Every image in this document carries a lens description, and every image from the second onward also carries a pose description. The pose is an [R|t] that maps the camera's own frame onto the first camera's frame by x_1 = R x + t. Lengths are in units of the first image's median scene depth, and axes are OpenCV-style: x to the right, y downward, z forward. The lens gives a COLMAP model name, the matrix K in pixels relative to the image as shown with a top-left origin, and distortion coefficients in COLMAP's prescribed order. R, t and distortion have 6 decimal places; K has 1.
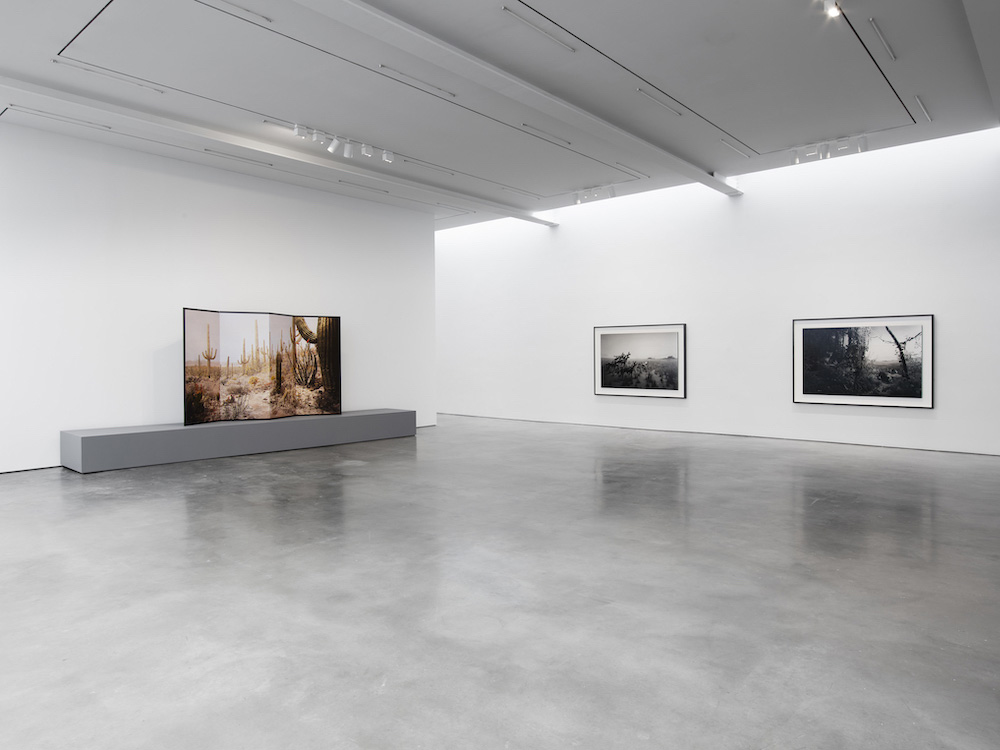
lens RADIAL K [[669.6, 0, 503.2], [0, 669.6, 345.9], [0, 0, 1]] dist [-0.034546, 0.006479]
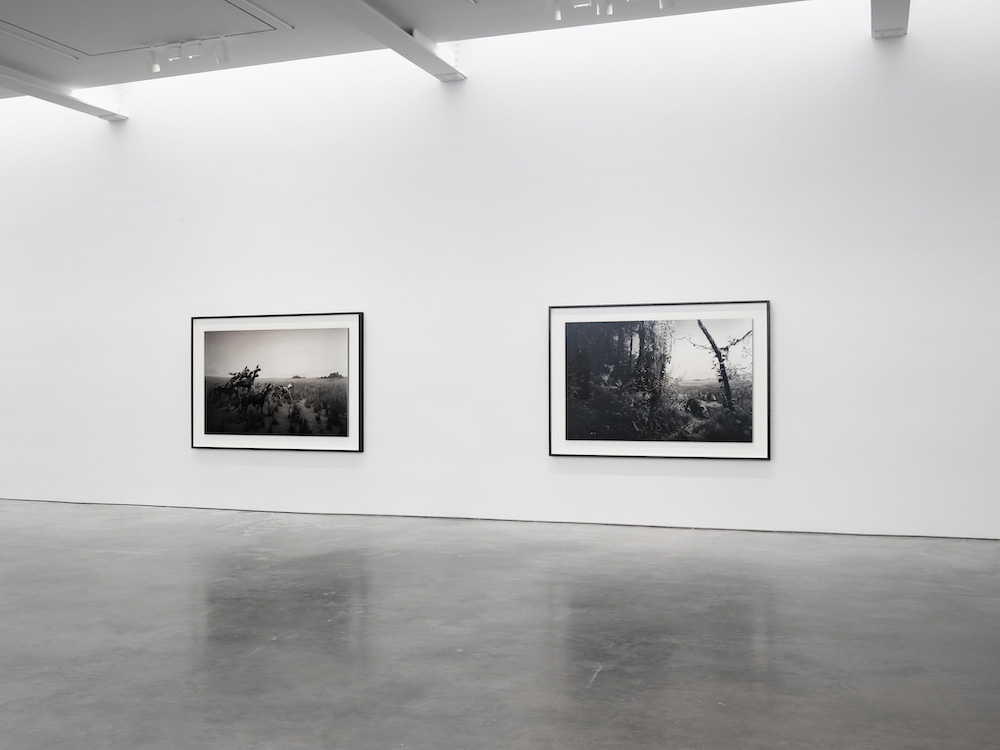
lens RADIAL K [[1069.6, 0, 500.0], [0, 1069.6, 375.0], [0, 0, 1]] dist [-0.098386, 0.007536]
pose [[0.932634, -0.005128, 0.360788, 0.076986], [-0.001215, 0.999849, 0.017352, 0.002416], [-0.360822, -0.016622, 0.932486, 0.186290]]
